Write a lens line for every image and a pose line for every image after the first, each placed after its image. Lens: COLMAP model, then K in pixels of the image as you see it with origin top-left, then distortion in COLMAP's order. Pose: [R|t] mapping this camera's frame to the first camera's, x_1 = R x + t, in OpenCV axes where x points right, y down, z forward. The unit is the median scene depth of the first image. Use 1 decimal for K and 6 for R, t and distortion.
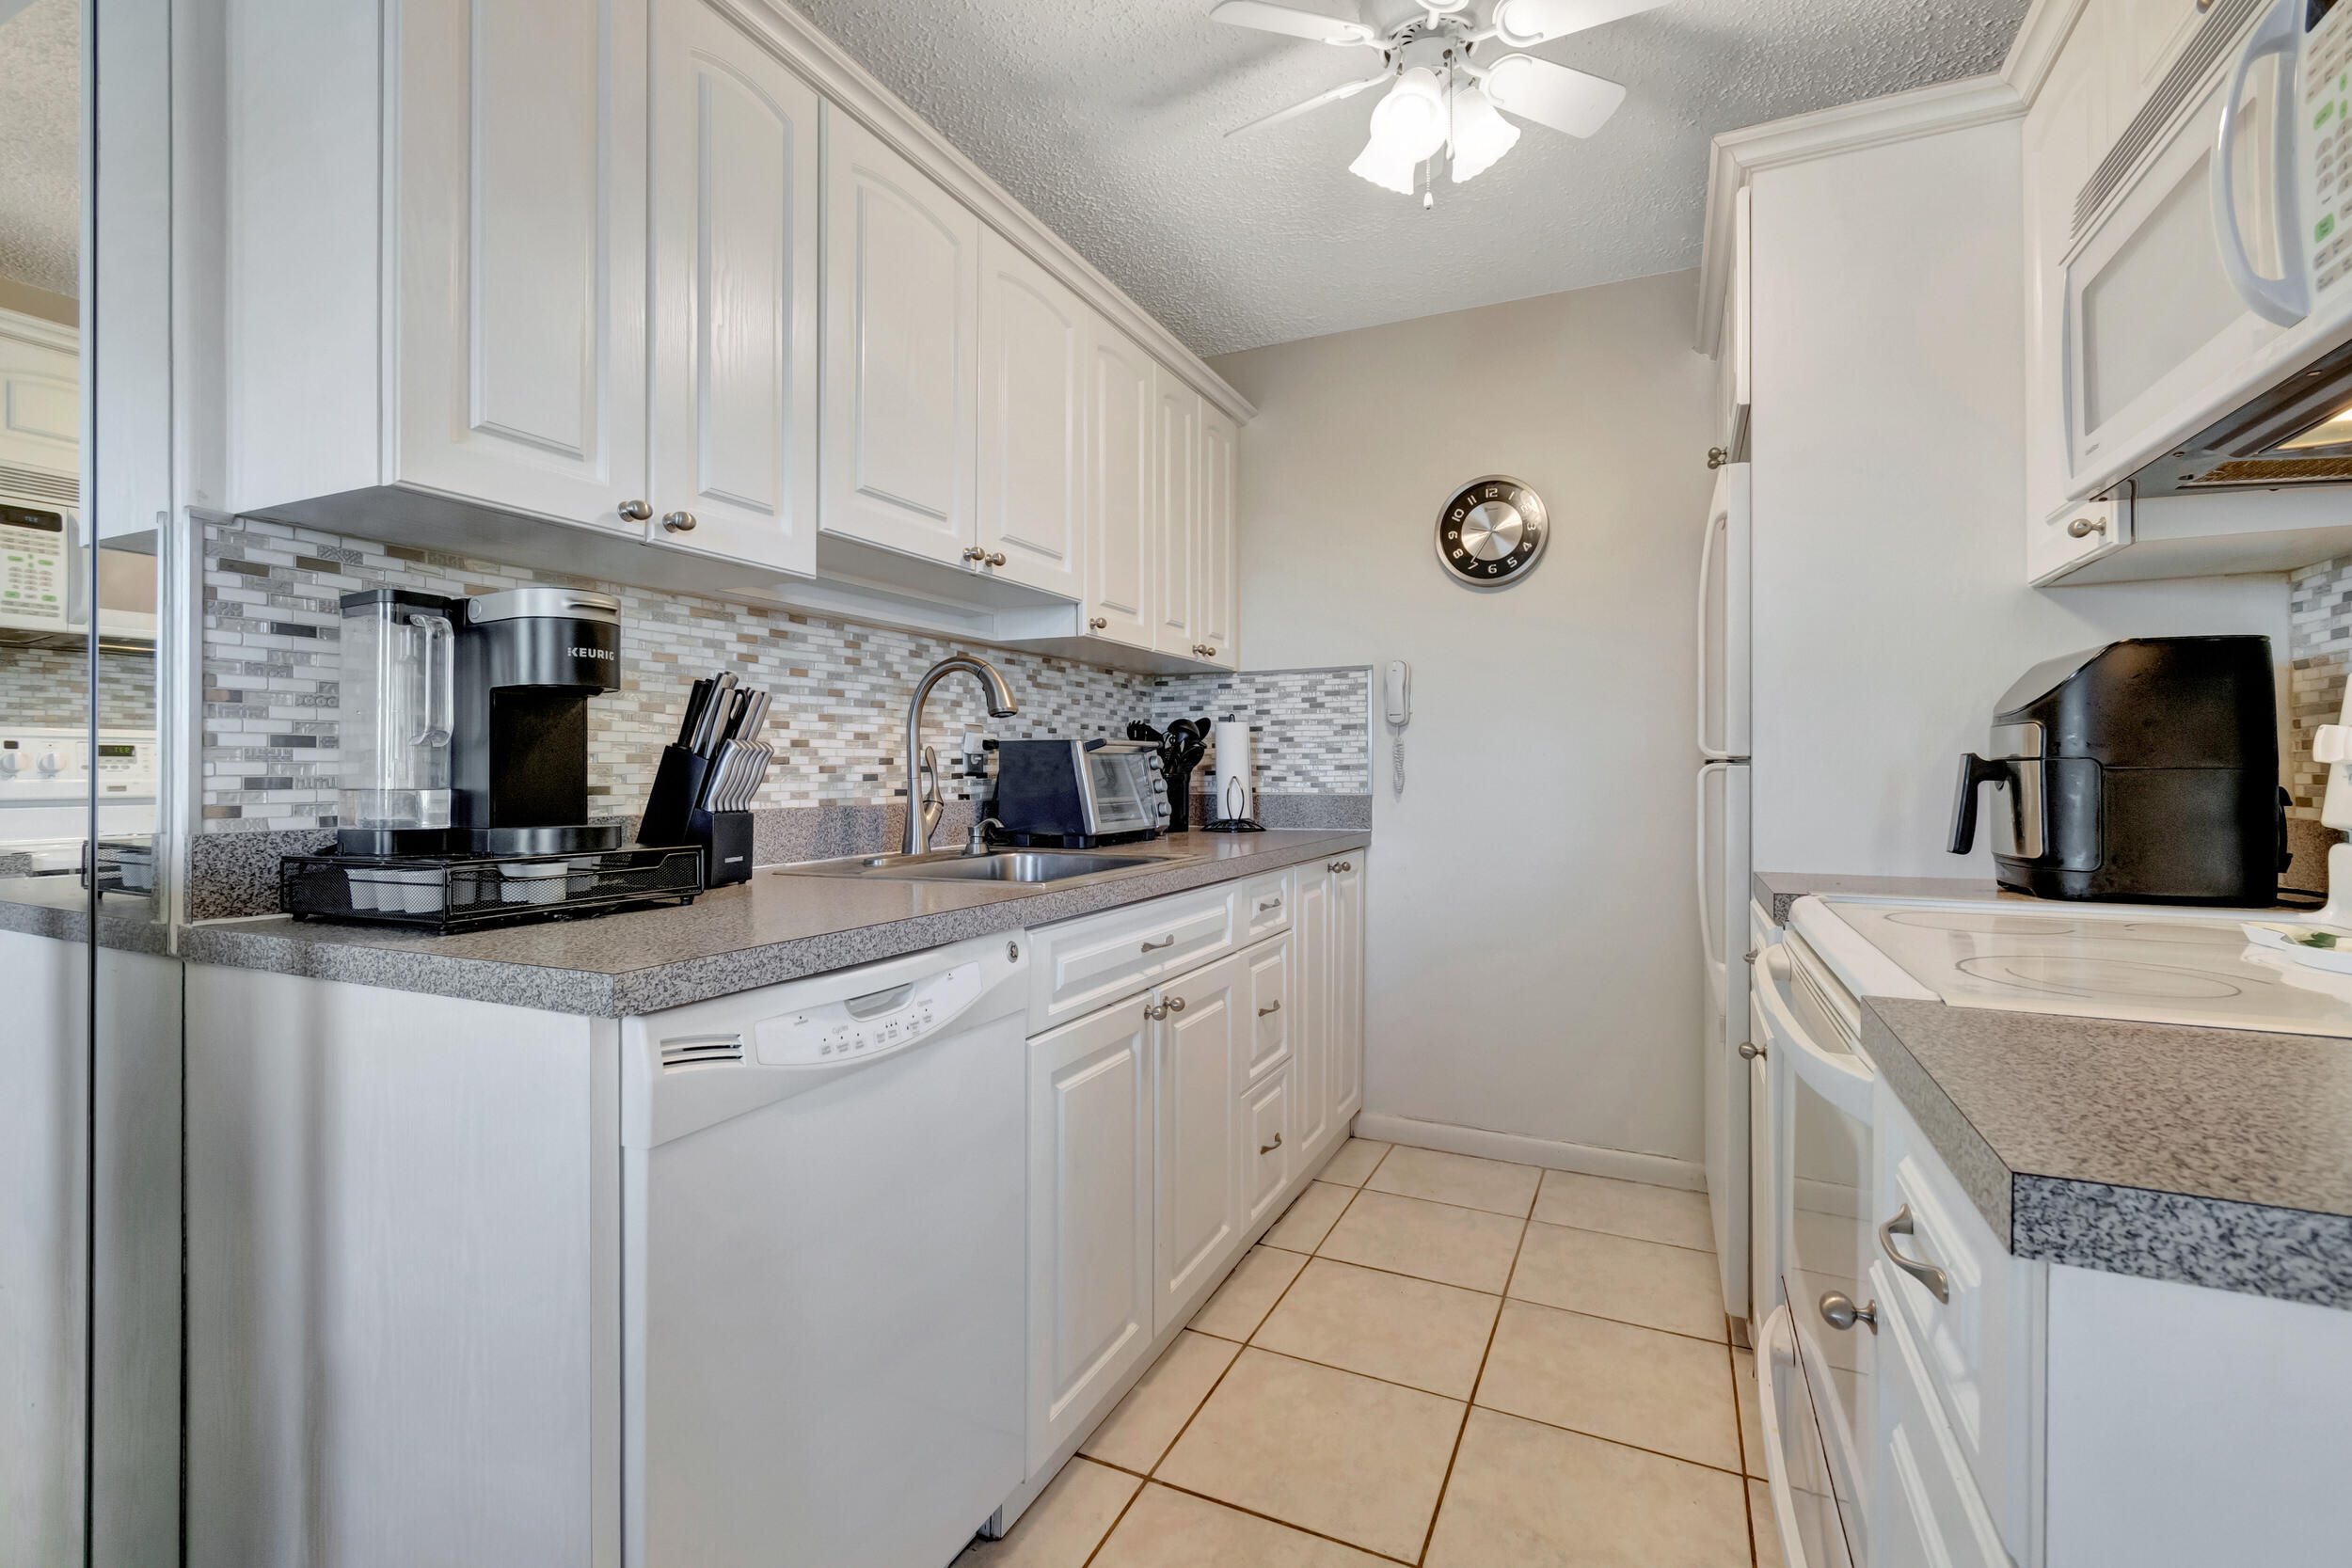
lens RADIAL K [[1048.3, 0, 1163.9], [0, 1048.3, 771.1], [0, 0, 1]] dist [0.001698, 0.000233]
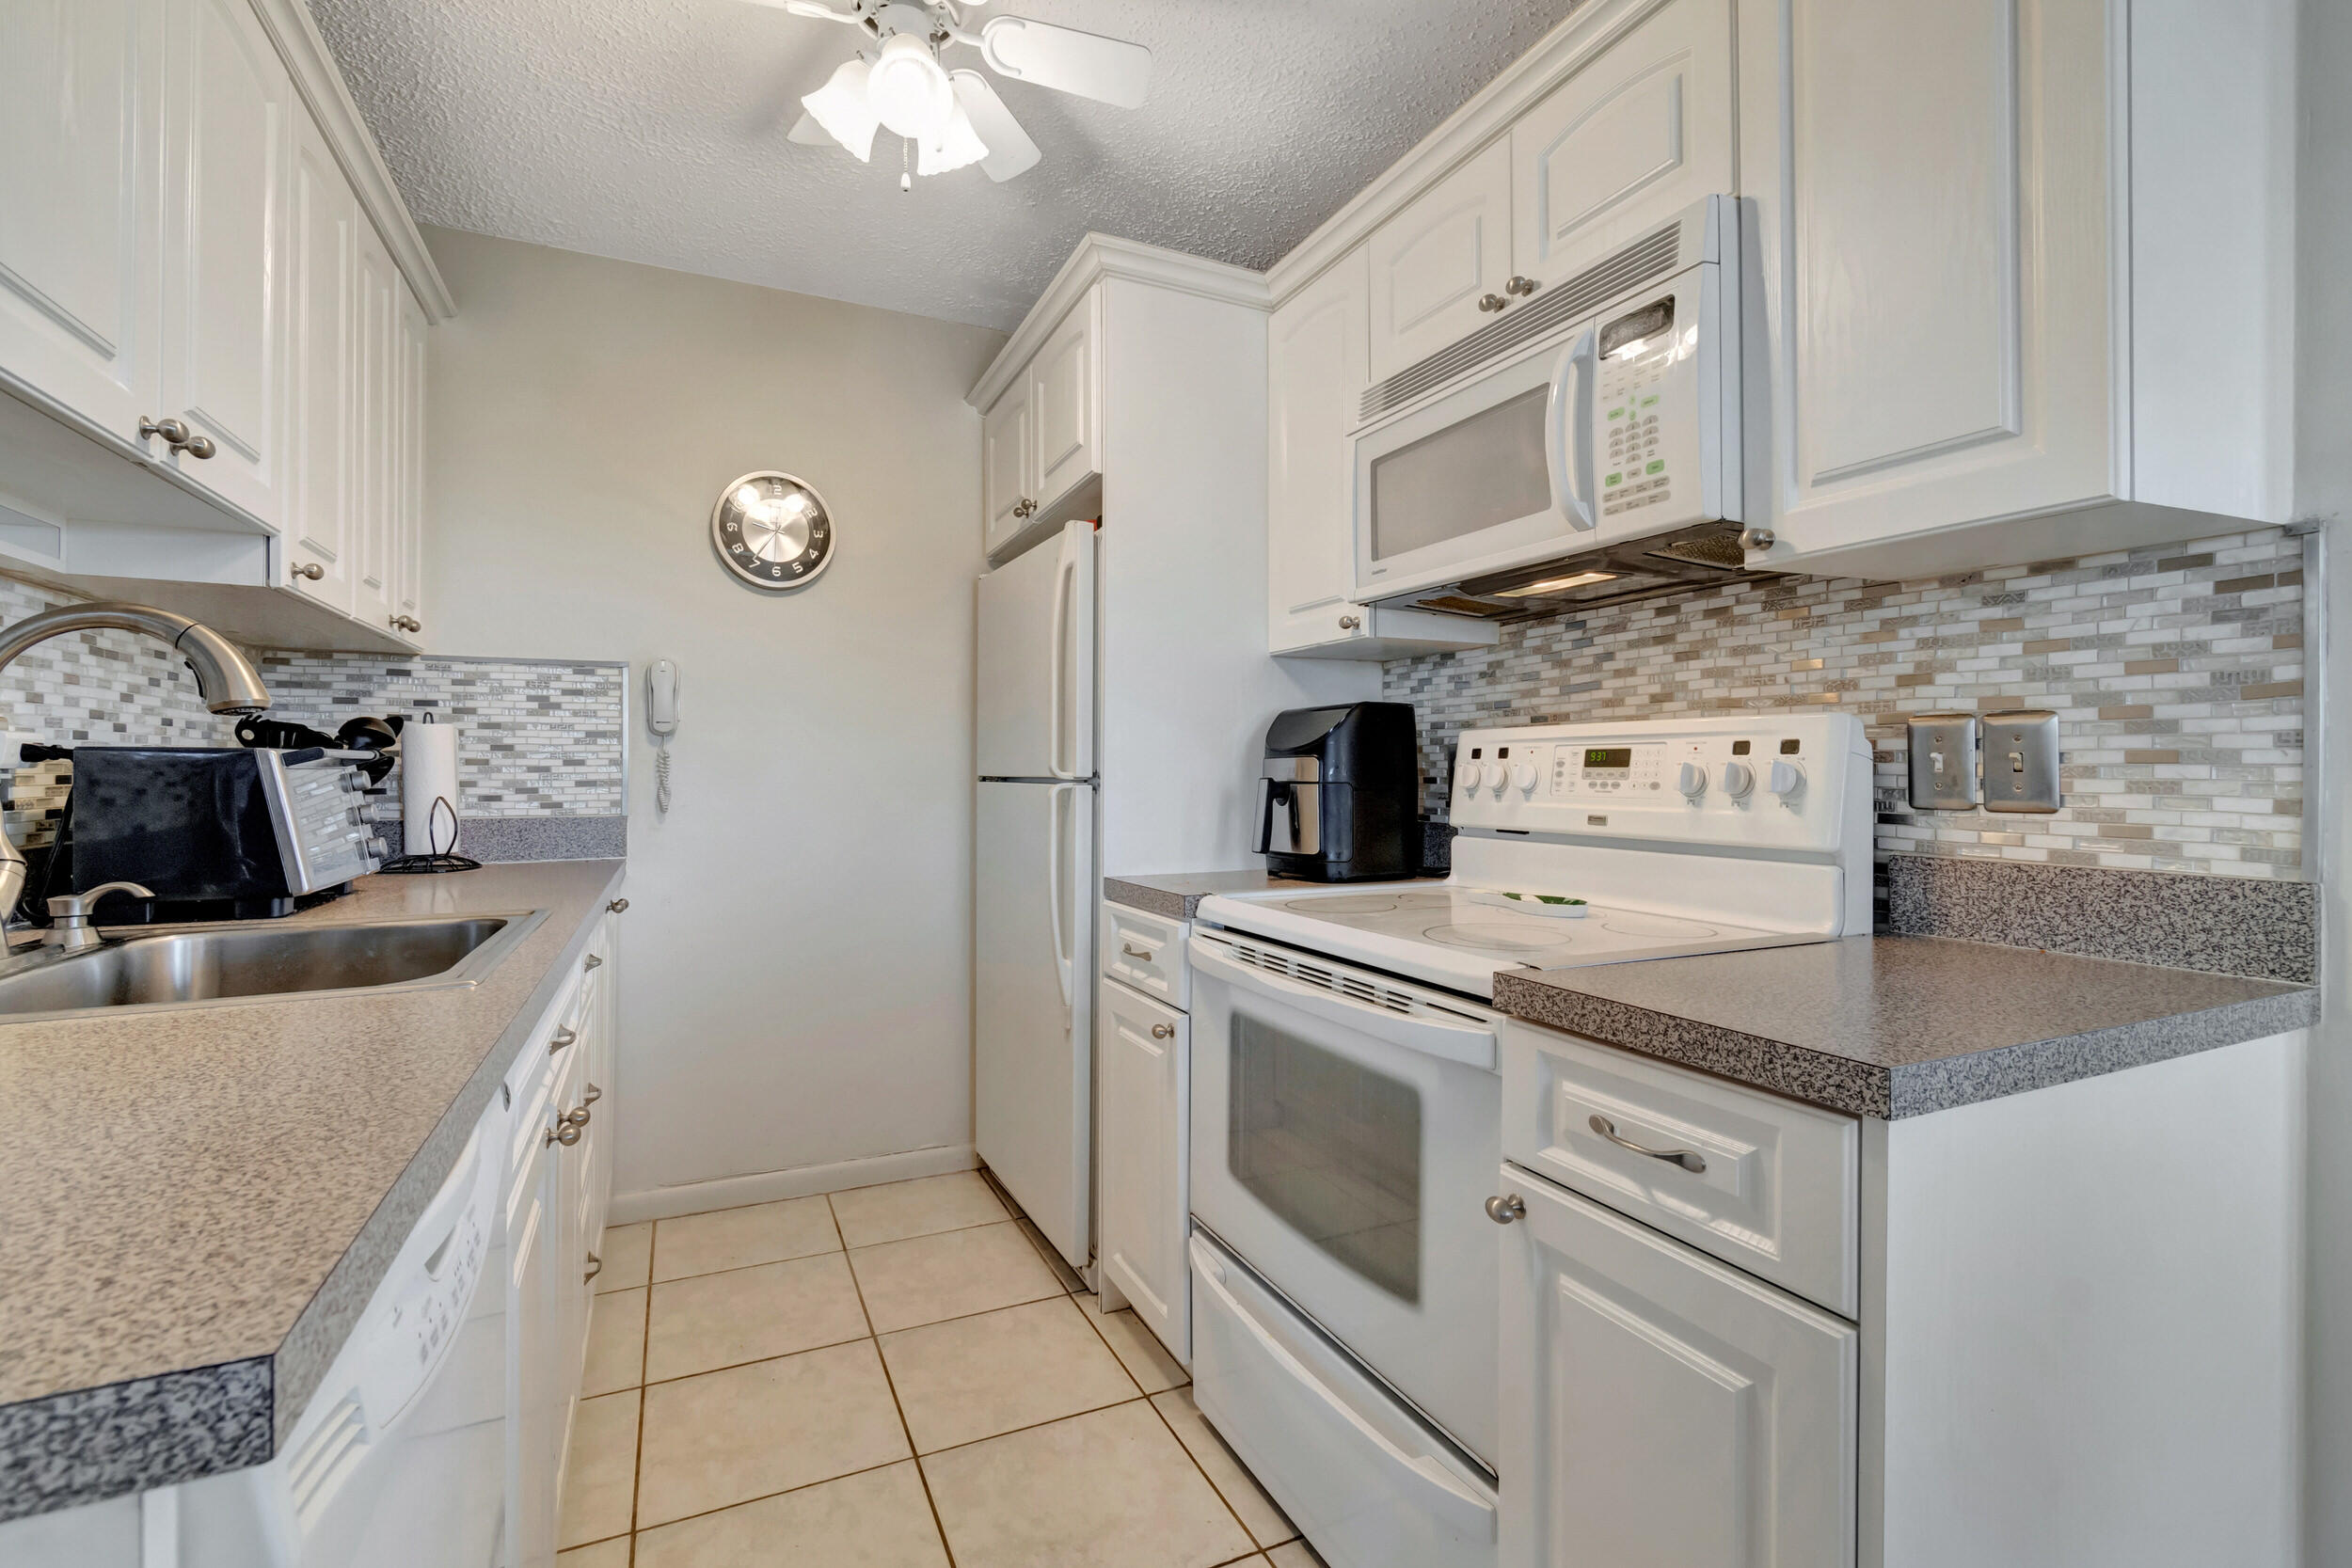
lens RADIAL K [[1040.1, 0, 1171.2], [0, 1040.1, 771.7], [0, 0, 1]] dist [0.000878, -0.000390]
pose [[0.634605, 0.002299, 0.772833, -0.224567], [-0.000612, 0.999997, -0.002472, -0.014237], [-0.772837, 0.001095, 0.634604, 0.169553]]
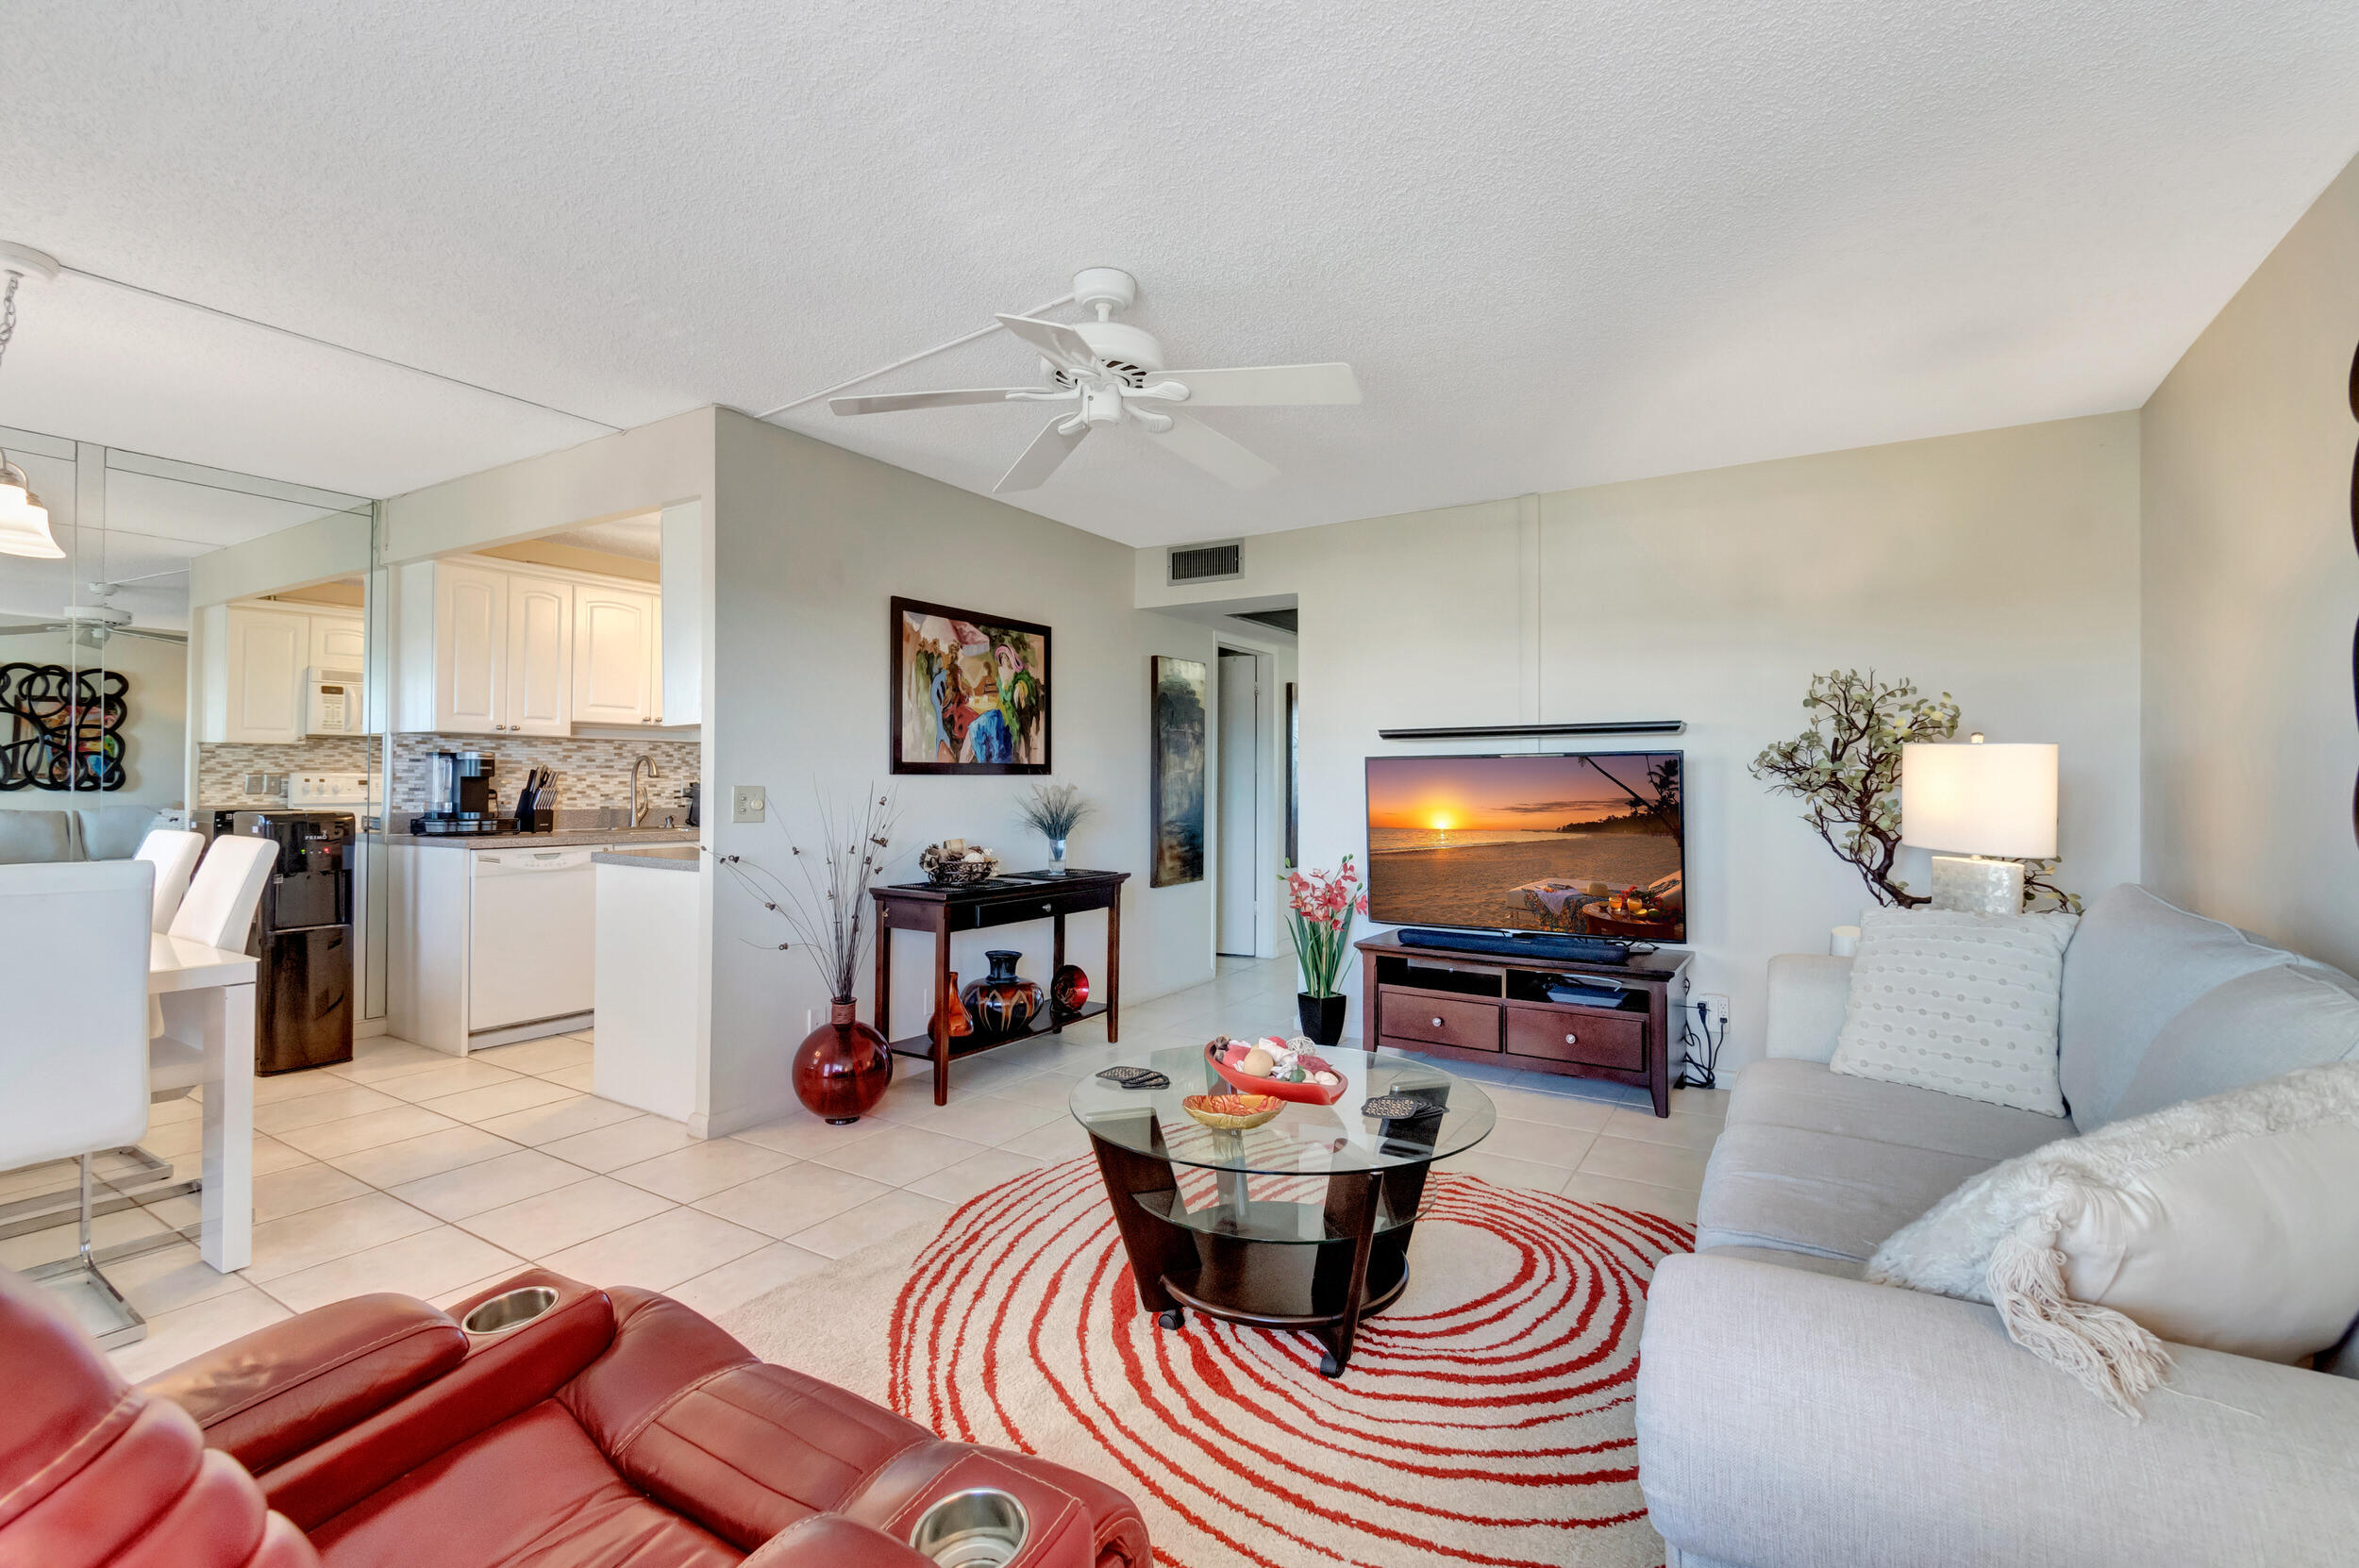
lens RADIAL K [[1043.2, 0, 1174.6], [0, 1043.2, 771.7], [0, 0, 1]] dist [0.000878, -0.000390]
pose [[0.994815, 0.006250, -0.101505, 1.156568], [-0.007375, 0.999915, -0.010710, -0.036127], [0.101430, 0.011403, 0.994777, -1.252594]]
